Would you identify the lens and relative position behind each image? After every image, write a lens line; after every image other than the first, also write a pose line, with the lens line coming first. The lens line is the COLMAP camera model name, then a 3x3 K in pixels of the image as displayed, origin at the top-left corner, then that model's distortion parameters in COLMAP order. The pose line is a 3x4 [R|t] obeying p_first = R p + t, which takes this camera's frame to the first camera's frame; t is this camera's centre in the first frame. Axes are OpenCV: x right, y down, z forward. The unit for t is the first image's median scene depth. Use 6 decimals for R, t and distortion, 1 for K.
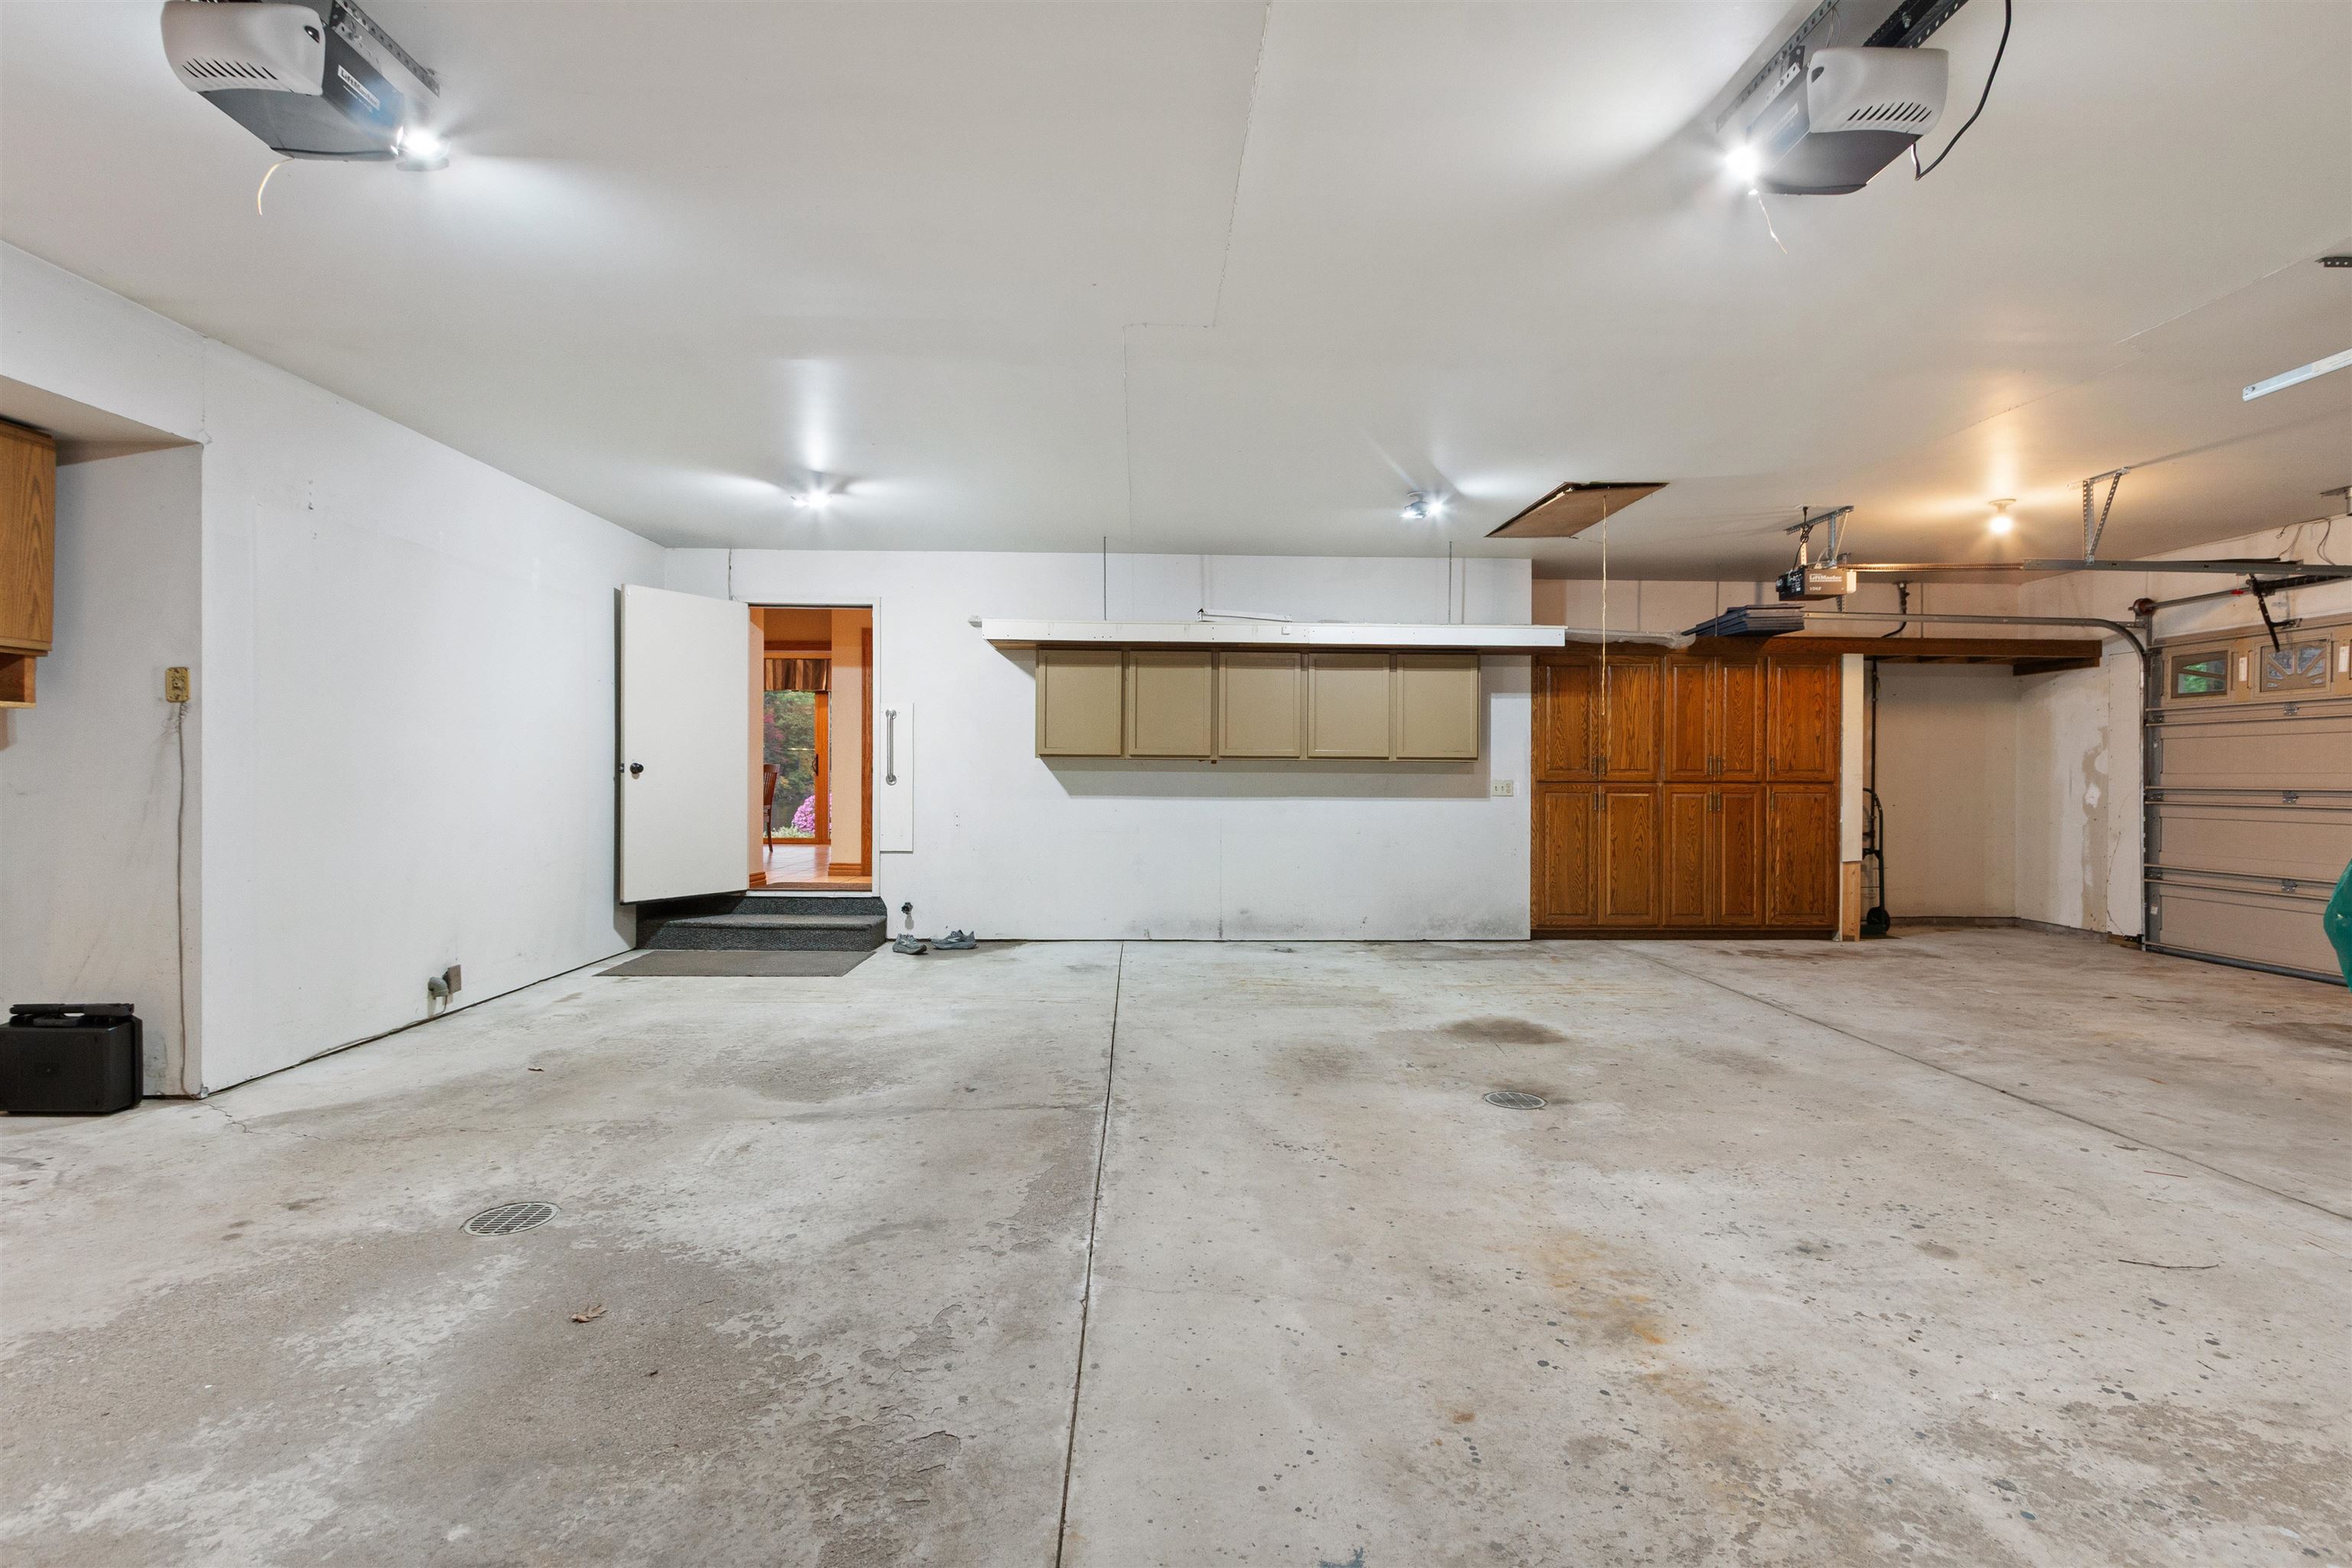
lens RADIAL K [[1125.7, 0, 1177.1], [0, 1125.7, 782.3], [0, 0, 1]] dist [0.005608, -0.000222]
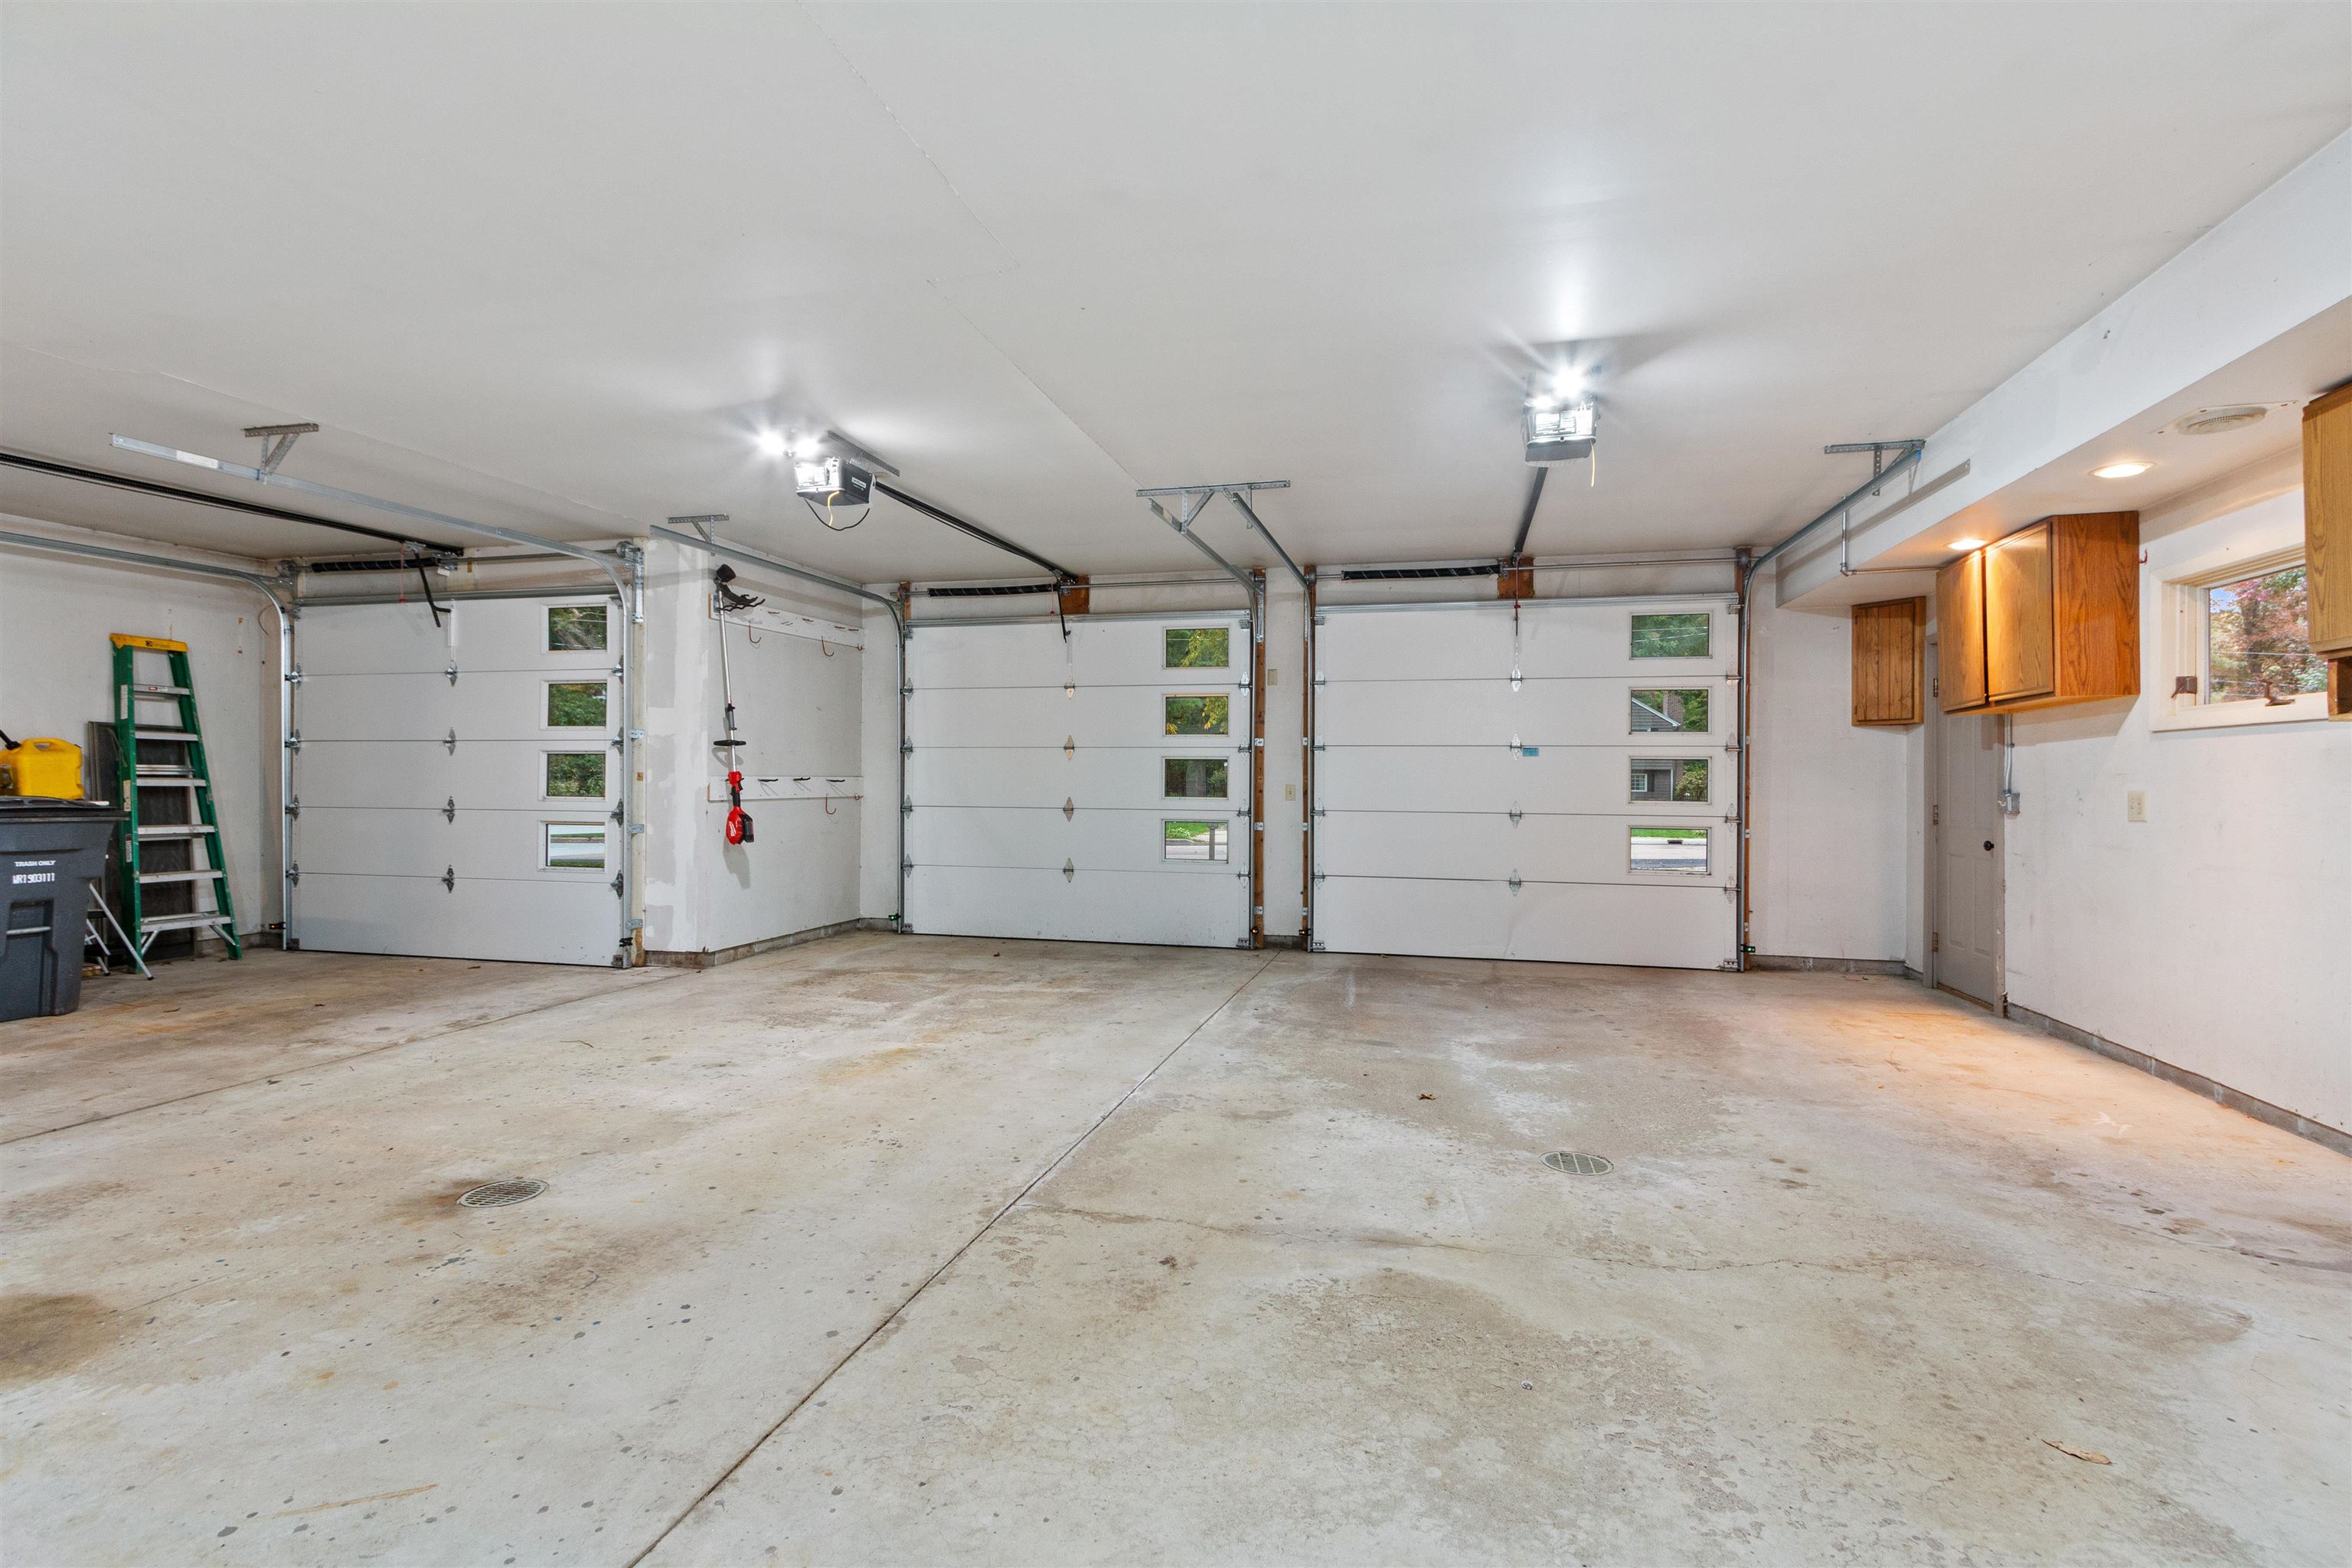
lens RADIAL K [[1125.7, 0, 1177.1], [0, 1125.7, 776.6], [0, 0, 1]] dist [0.005608, -0.000222]
pose [[-0.961967, -0.007958, 0.273050, -0.470082], [-0.007973, 0.999968, 0.001058, -0.017105], [-0.273050, -0.001159, -0.961999, 2.098134]]
